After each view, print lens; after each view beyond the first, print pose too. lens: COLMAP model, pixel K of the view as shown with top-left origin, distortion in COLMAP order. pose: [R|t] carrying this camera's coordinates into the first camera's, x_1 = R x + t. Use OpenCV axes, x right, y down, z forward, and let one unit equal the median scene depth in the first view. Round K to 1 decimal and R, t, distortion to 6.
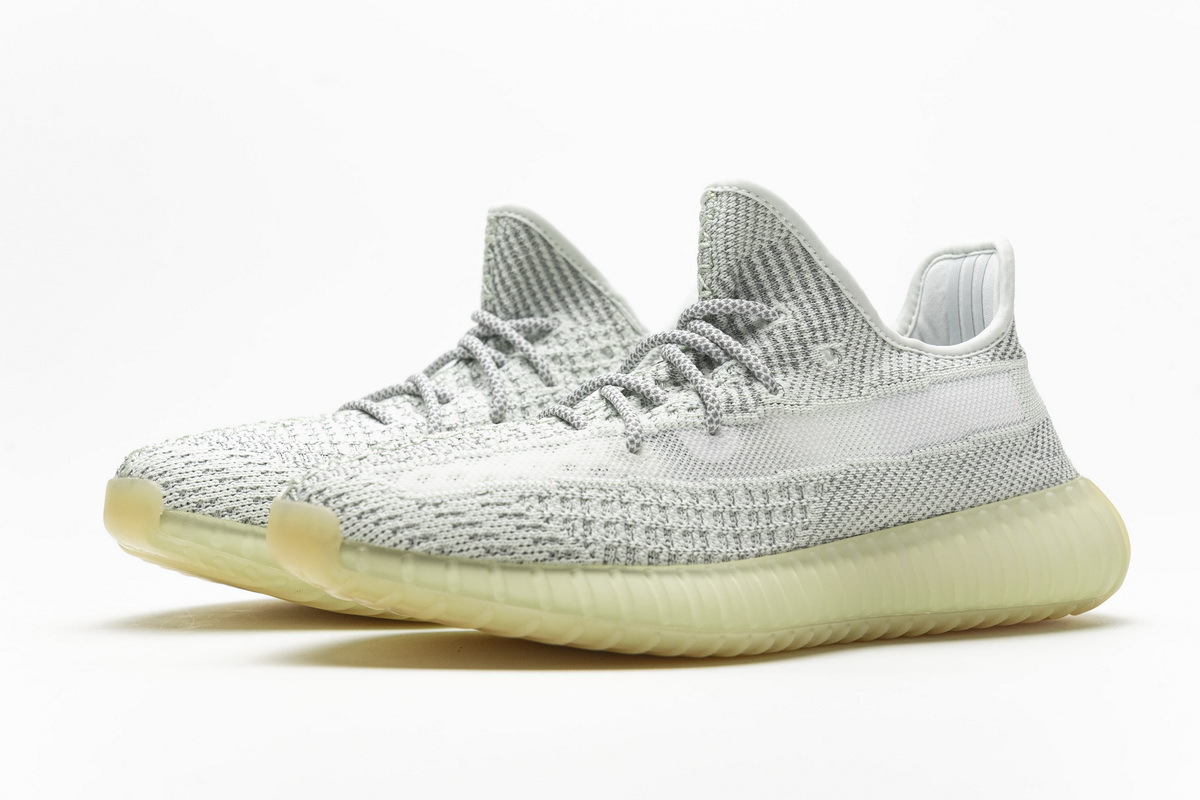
lens RADIAL K [[1959.7, 0, 600.0], [0, 1959.7, 400.0], [0, 0, 1]] dist [-0.004947, 0.030310]
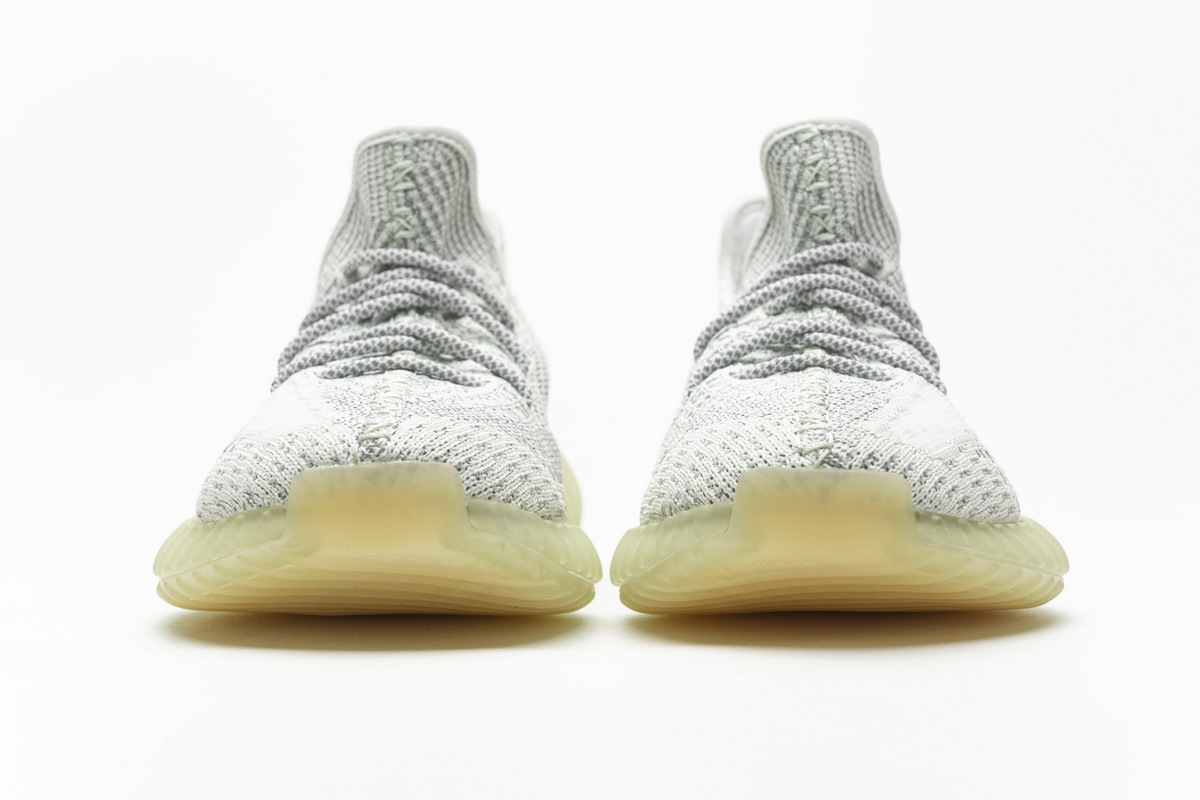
lens RADIAL K [[1959.7, 0, 600.0], [0, 1959.7, 400.0], [0, 0, 1]] dist [-0.004947, 0.030310]
pose [[0.628797, -0.031199, 0.776943, -0.660460], [0.030131, 0.999422, 0.015748, 0.006429], [-0.776985, 0.013508, 0.629374, 0.419704]]
